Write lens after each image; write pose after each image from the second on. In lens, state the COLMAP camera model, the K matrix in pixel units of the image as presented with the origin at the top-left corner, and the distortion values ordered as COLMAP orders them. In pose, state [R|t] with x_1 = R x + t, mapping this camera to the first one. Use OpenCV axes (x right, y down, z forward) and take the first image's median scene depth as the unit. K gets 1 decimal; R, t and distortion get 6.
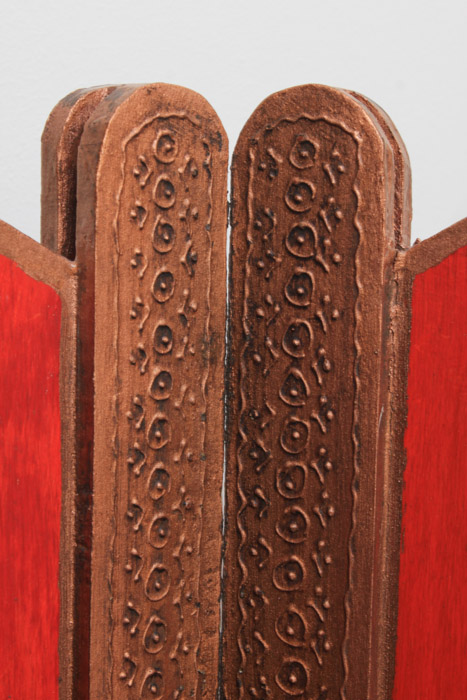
lens RADIAL K [[1643.1, 0, 235.7], [0, 1643.1, 344.7], [0, 0, 1]] dist [0.086273, 0.000000]
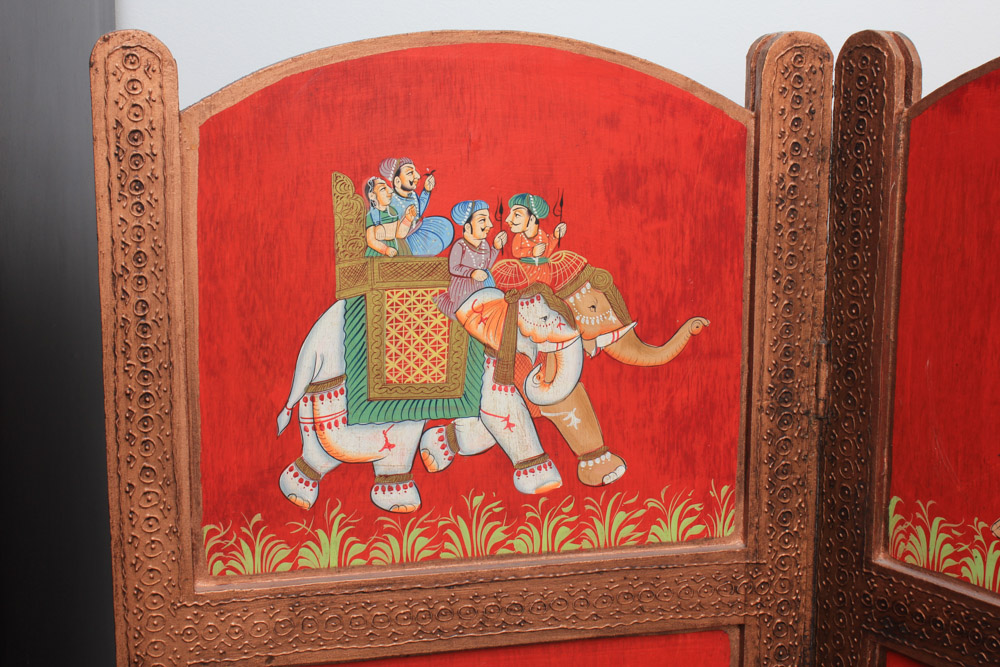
lens RADIAL K [[1525.7, 0, 499.3], [0, 1525.7, 327.9], [0, 0, 1]] dist [-0.039122, 0.000000]
pose [[0.877254, 0.067541, -0.475252, 0.586568], [-0.041239, 0.996996, 0.065567, 0.117694], [0.478252, -0.037920, 0.877404, -0.971720]]
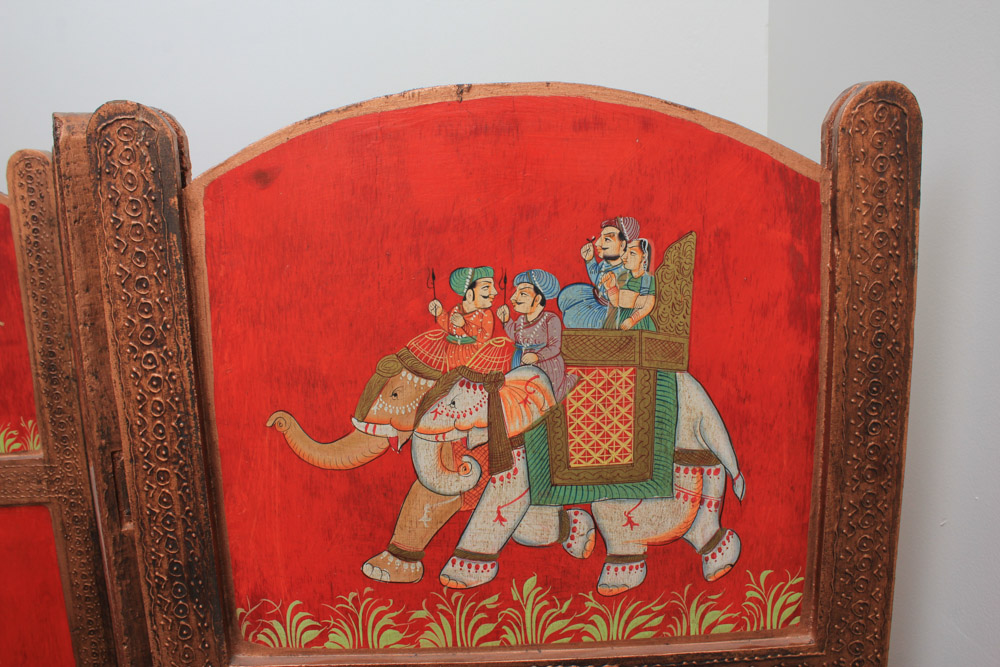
lens RADIAL K [[823.8, 0, 539.5], [0, 823.8, 336.5], [0, 0, 1]] dist [-0.142863, 0.044591]
pose [[0.826116, 0.066797, -0.559527, 1.855333], [-0.027029, 0.996504, 0.079057, 0.090672], [0.562852, -0.050186, 0.825033, 0.198268]]
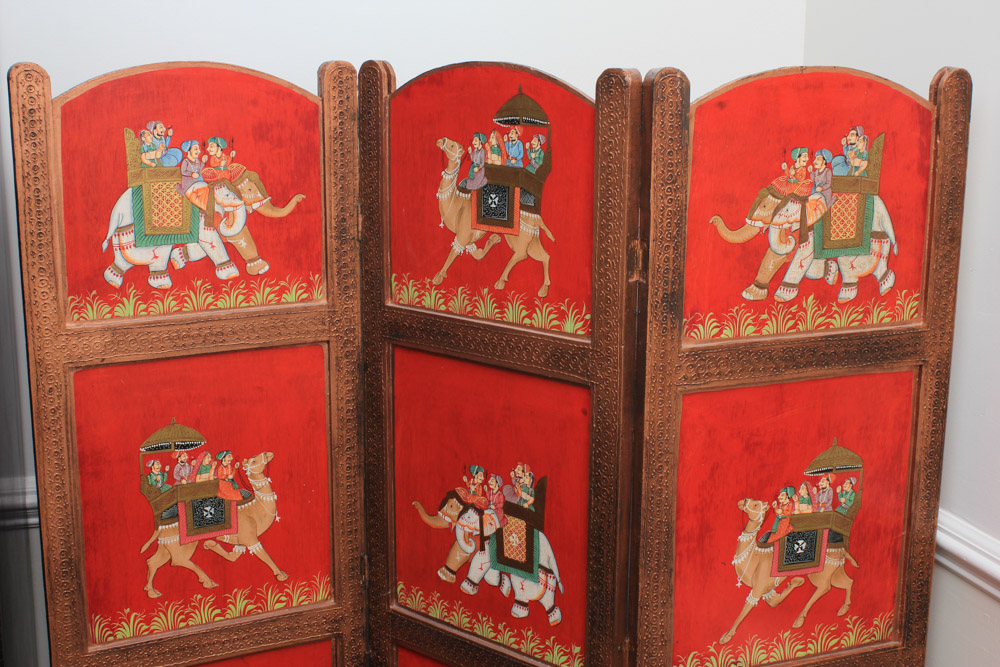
lens RADIAL K [[1326.2, 0, 498.3], [0, 1326.2, 337.8], [0, 0, 1]] dist [-0.051190, 0.000000]
pose [[0.966194, 0.040320, -0.254645, 1.386602], [-0.016359, 0.995293, 0.095523, 0.265034], [0.257298, -0.088128, 0.962305, -2.605169]]
